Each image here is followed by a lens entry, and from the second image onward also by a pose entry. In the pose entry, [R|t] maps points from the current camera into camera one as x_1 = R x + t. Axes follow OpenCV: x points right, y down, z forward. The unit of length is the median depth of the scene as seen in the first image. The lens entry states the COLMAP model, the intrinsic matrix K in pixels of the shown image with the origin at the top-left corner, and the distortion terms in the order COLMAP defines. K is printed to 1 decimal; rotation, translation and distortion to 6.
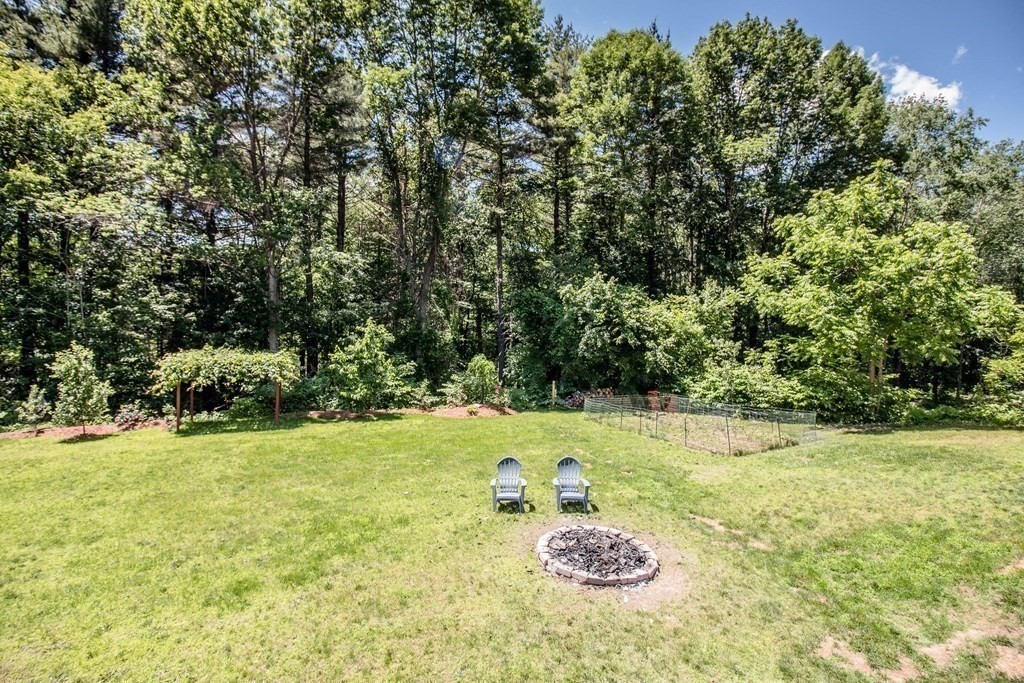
lens RADIAL K [[480.9, 0, 511.1], [0, 480.9, 329.4], [0, 0, 1]] dist [0.002598, -0.000256]
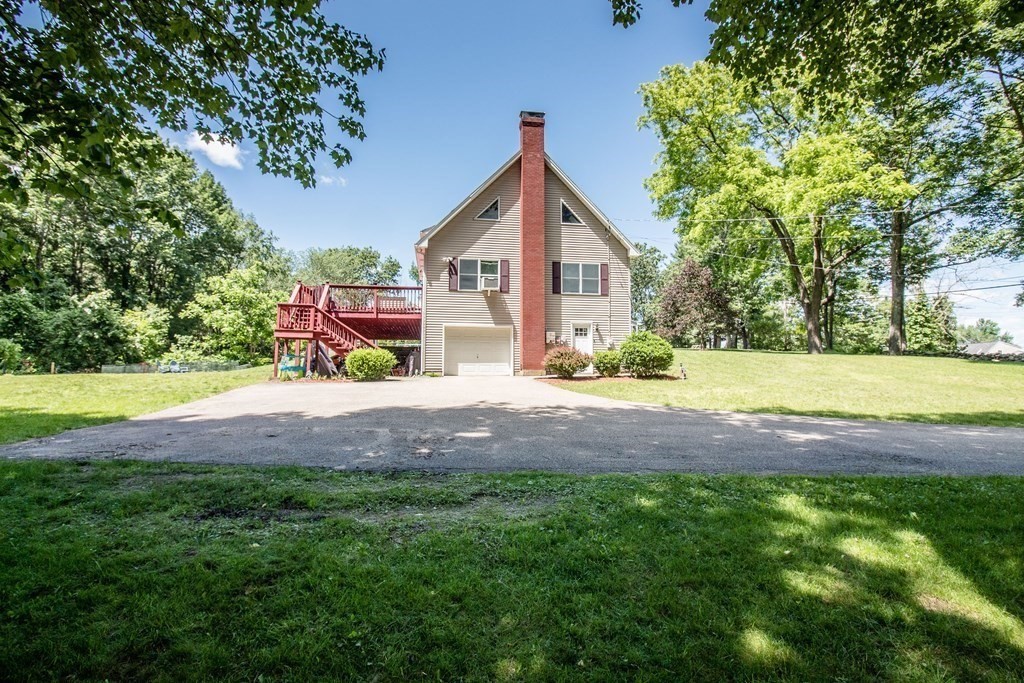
lens RADIAL K [[479.1, 0, 509.3], [0, 479.1, 344.5], [0, 0, 1]] dist [-0.014179, -0.000216]
pose [[0.302594, 0.041897, 0.952198, -0.982967], [0.025733, 0.998310, -0.052104, 0.197708], [-0.952772, 0.040270, 0.301004, -0.811124]]
